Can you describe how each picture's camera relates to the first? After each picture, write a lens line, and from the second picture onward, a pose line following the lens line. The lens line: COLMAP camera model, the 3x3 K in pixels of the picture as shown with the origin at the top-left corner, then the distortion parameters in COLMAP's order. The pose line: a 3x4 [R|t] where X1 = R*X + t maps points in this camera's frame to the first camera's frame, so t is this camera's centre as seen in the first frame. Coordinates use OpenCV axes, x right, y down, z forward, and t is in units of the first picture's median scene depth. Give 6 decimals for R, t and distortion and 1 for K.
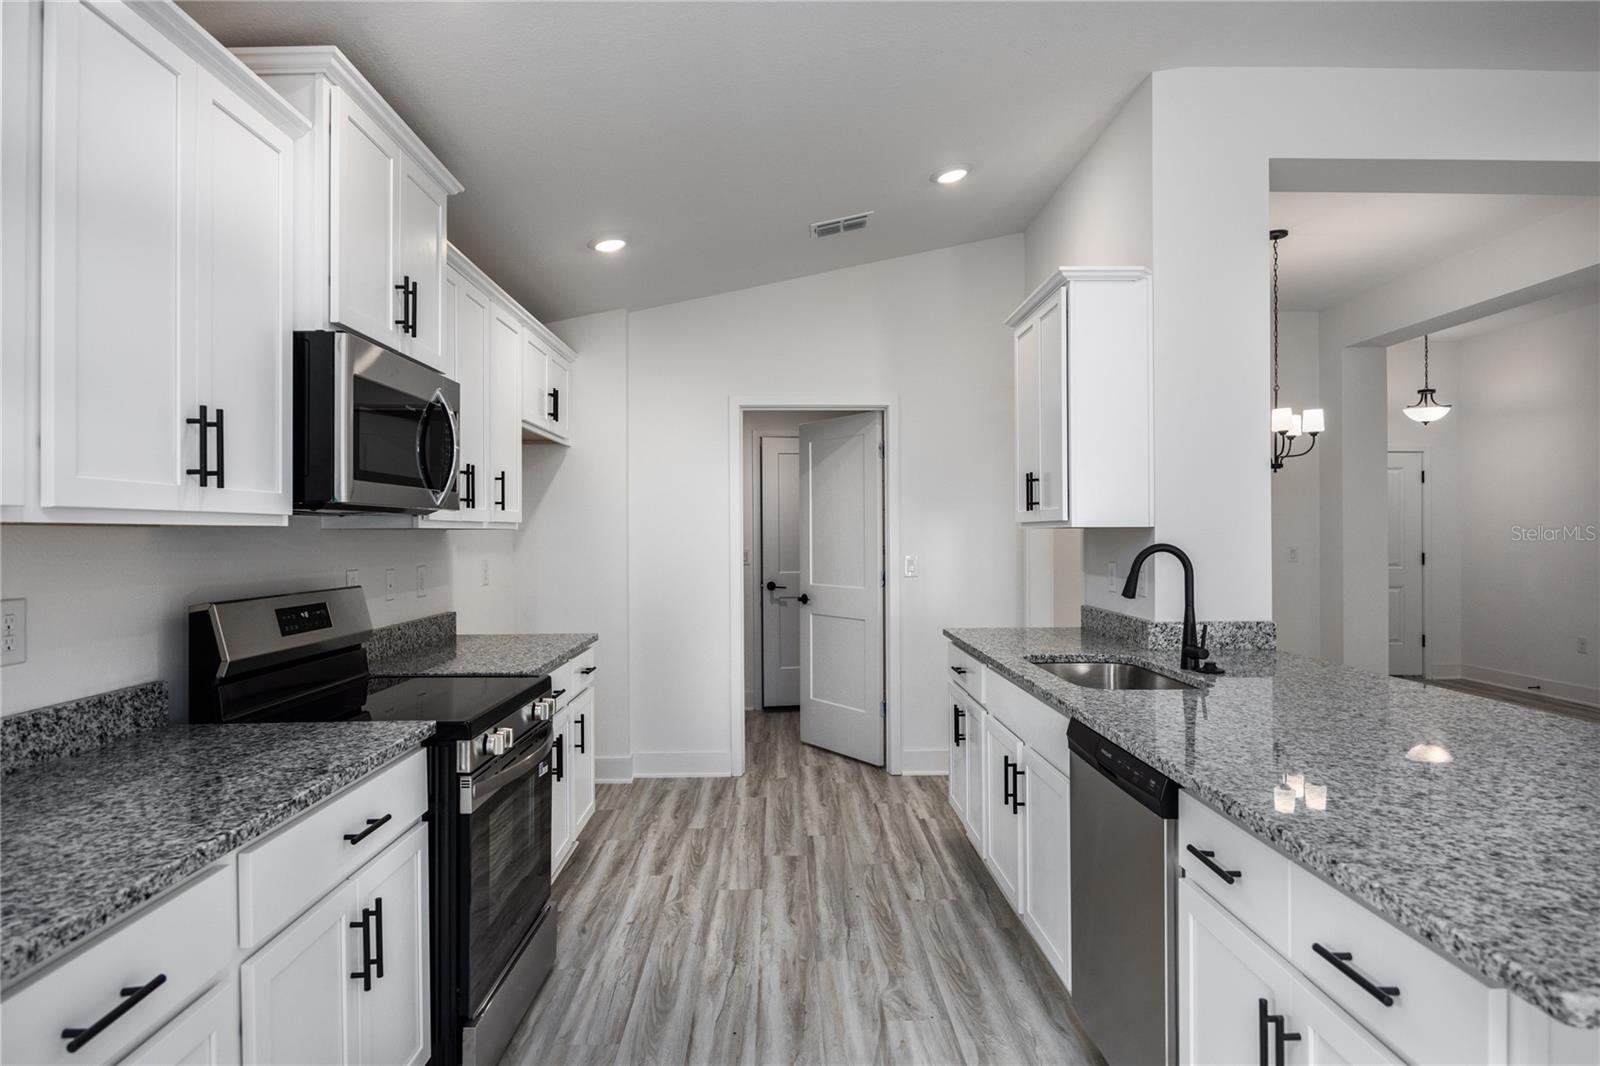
lens RADIAL K [[937.2, 0, 792.3], [0, 937.2, 526.4], [0, 0, 1]] dist [0.016304, -0.000944]
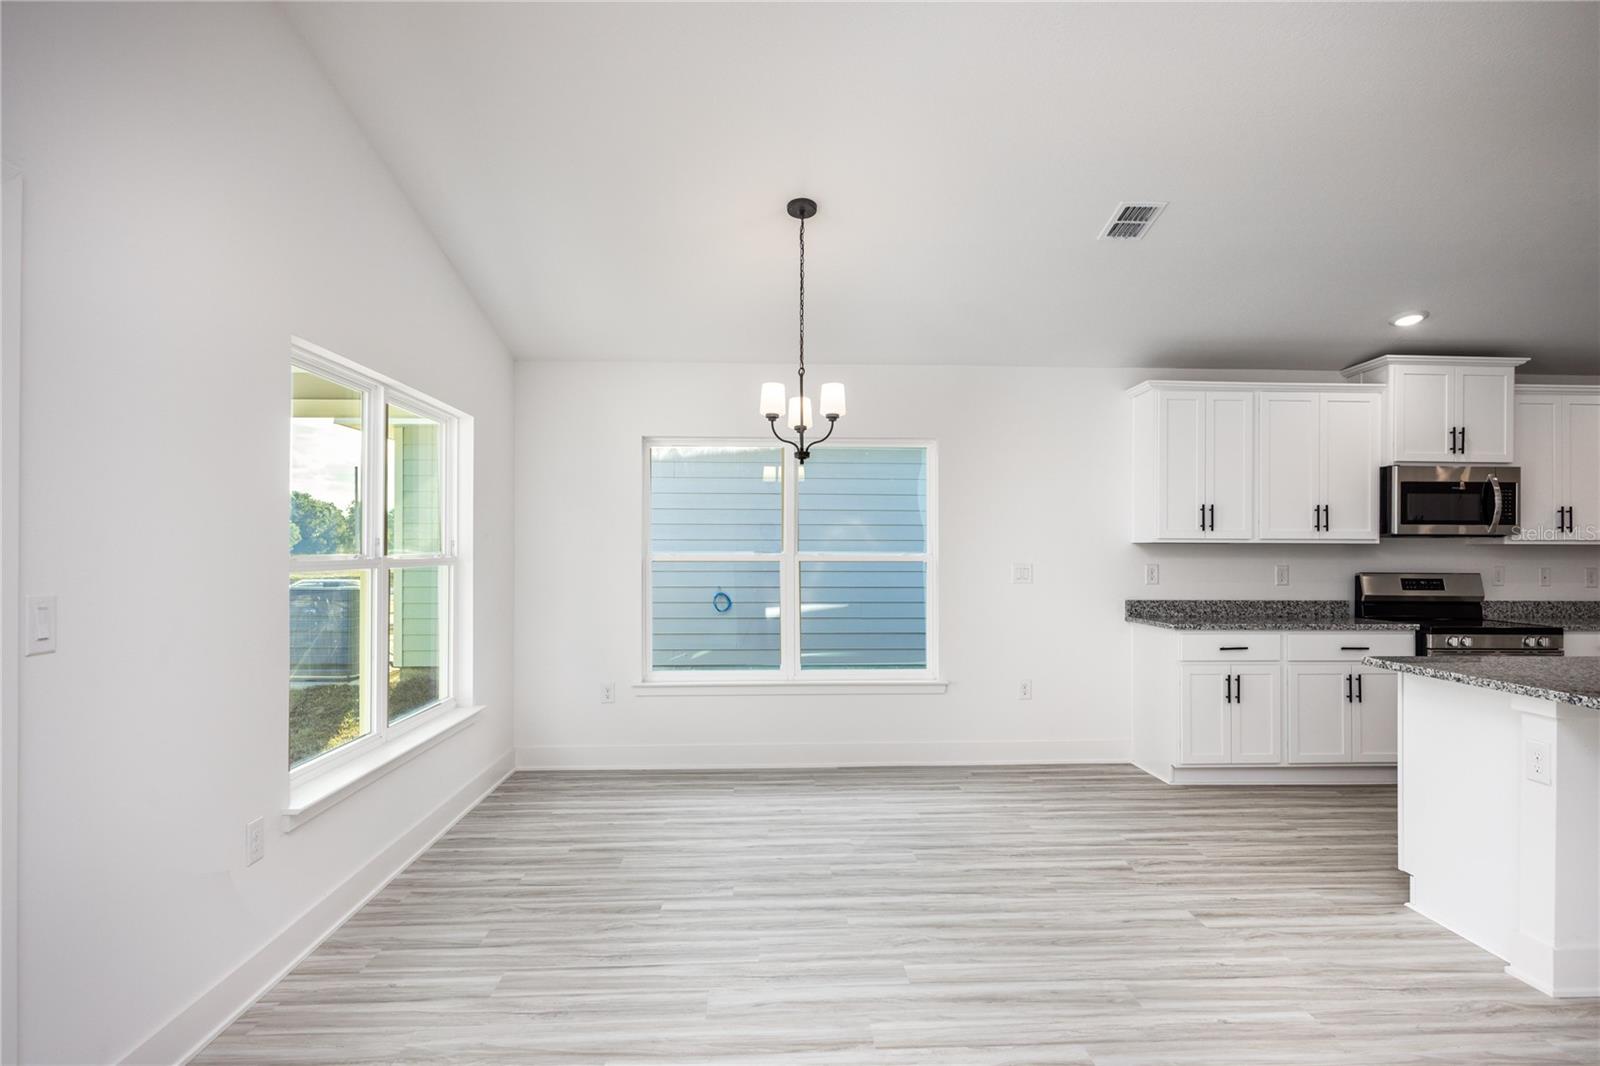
lens RADIAL K [[900.2, 0, 814.3], [0, 900.2, 559.2], [0, 0, 1]] dist [0.000493, -0.000111]
pose [[0.032511, 0.014503, -0.999366, 0.899705], [0.003998, 0.999885, 0.014640, 0.000596], [0.999463, -0.004472, 0.032450, -0.295108]]
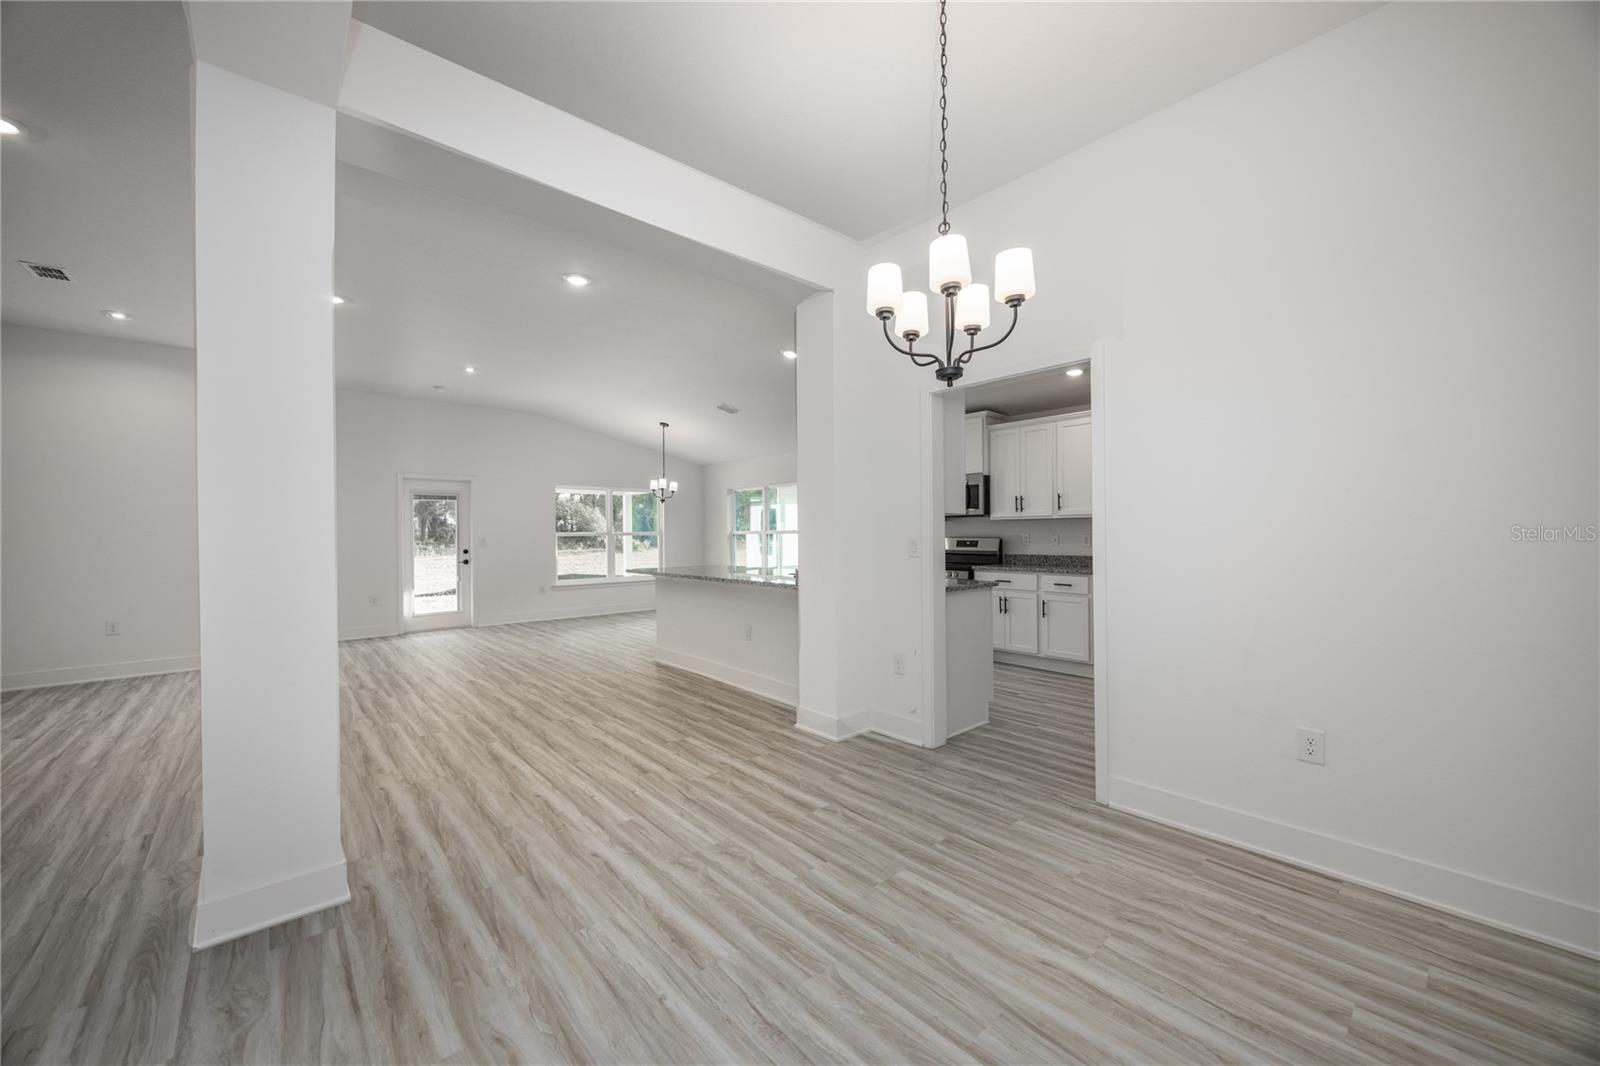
lens RADIAL K [[633.0, 0, 809.4], [0, 633.0, 533.6], [0, 0, 1]] dist [0.003451, -0.000154]
pose [[-0.762400, 0.012944, -0.646977, 0.973736], [0.017669, 0.999844, -0.000817, 0.026918], [0.646865, -0.012054, -0.762509, 1.482884]]
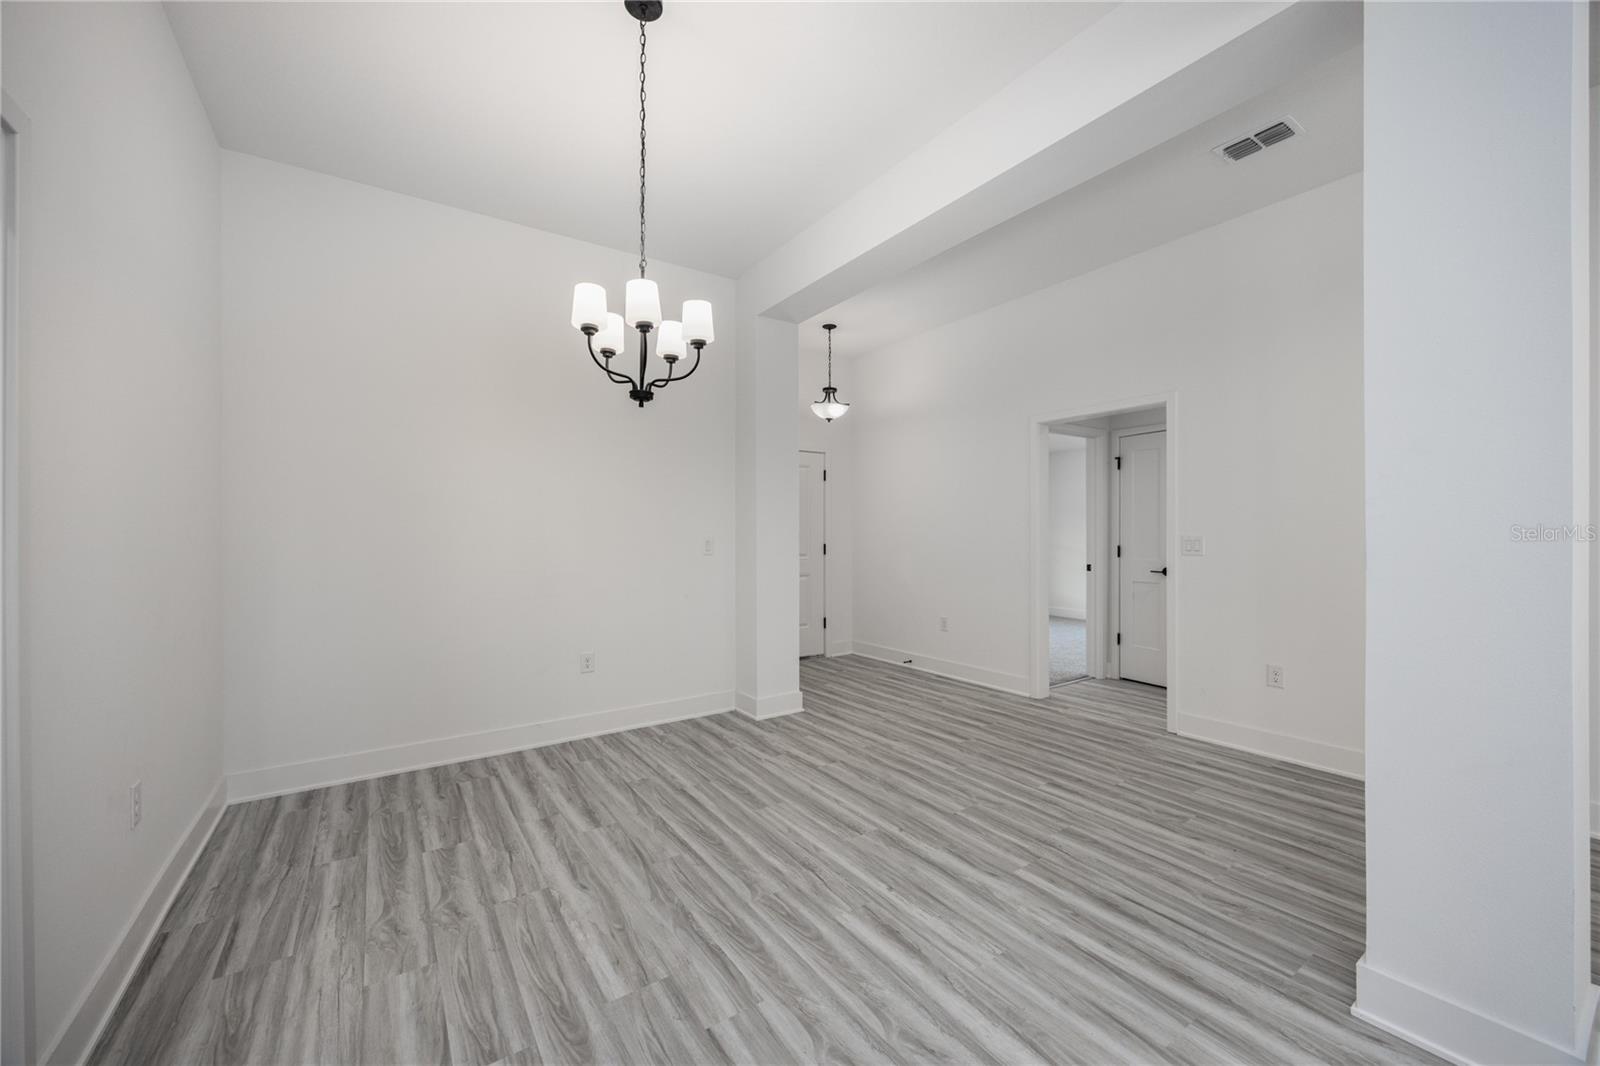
lens RADIAL K [[633.0, 0, 813.2], [0, 633.0, 533.4], [0, 0, 1]] dist [0.003451, -0.000154]
pose [[0.831367, -0.000237, 0.555724, 0.464624], [-0.002132, 0.999991, 0.003616, 0.023978], [-0.555720, -0.004191, 0.831359, 0.742871]]
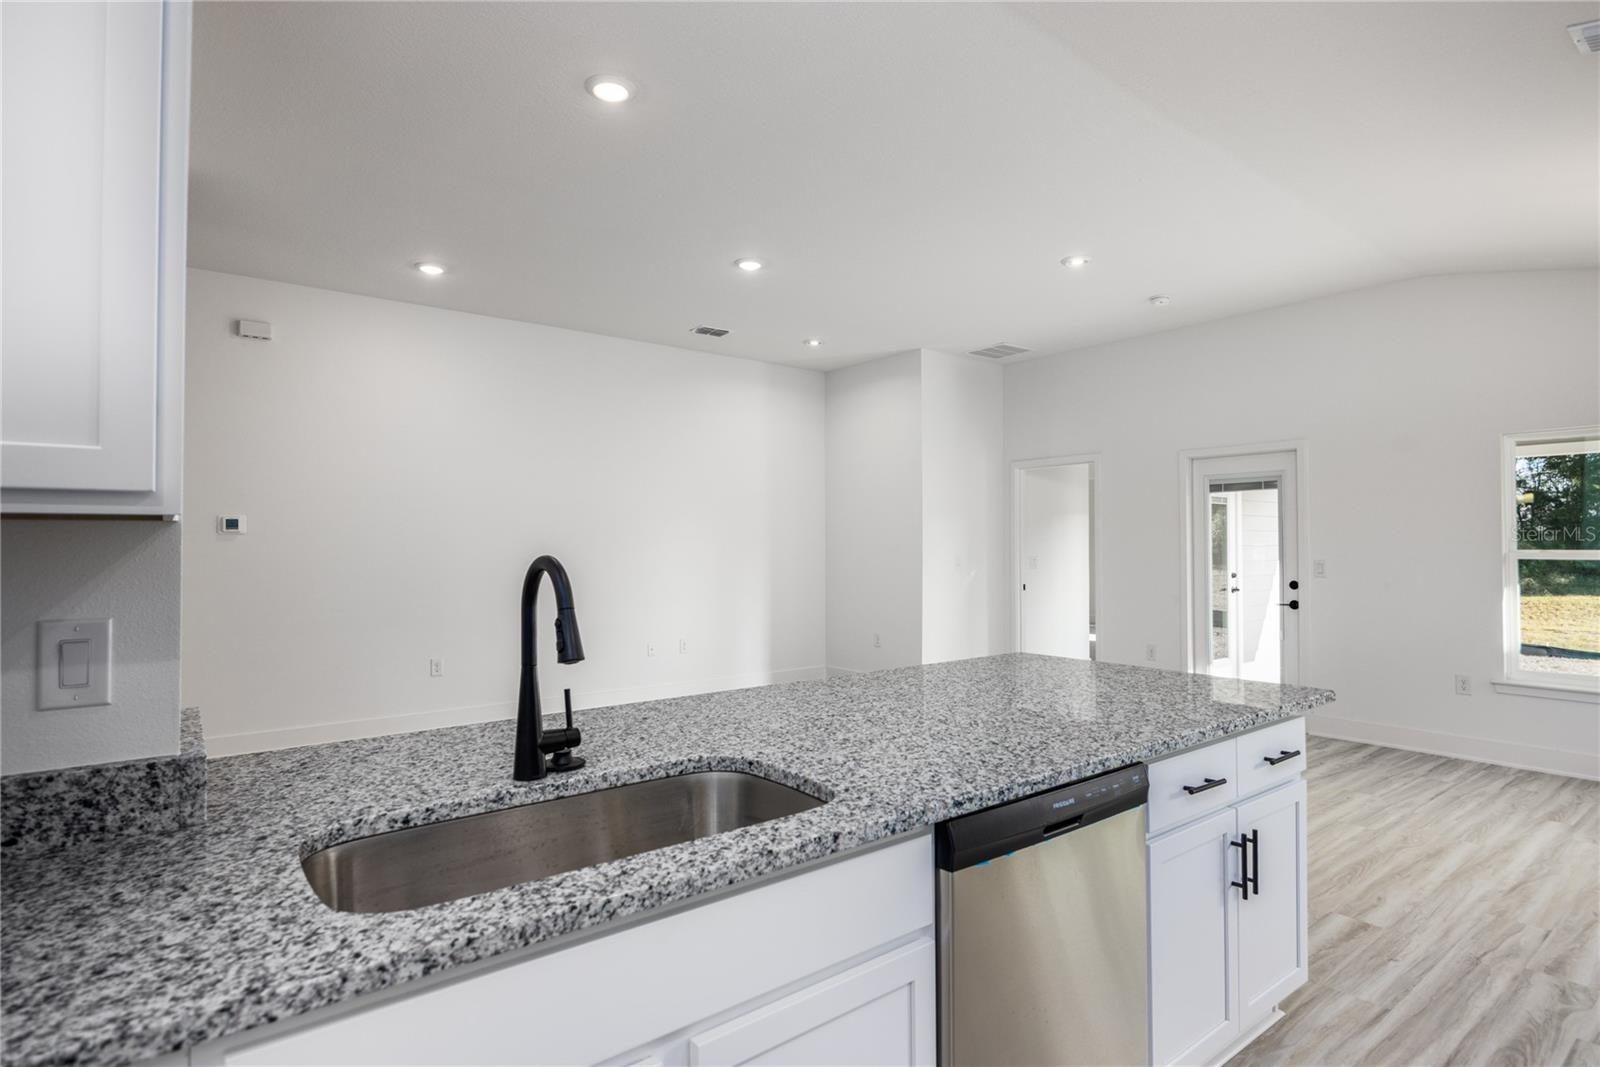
lens RADIAL K [[833.9, 0, 804.0], [0, 833.9, 530.4], [0, 0, 1]] dist [0.001694, 0.000465]
pose [[-0.605862, 0.021491, 0.795279, -0.055769], [0.000044, 0.999636, -0.026980, 0.010798], [-0.795570, -0.016312, -0.605642, 0.766519]]
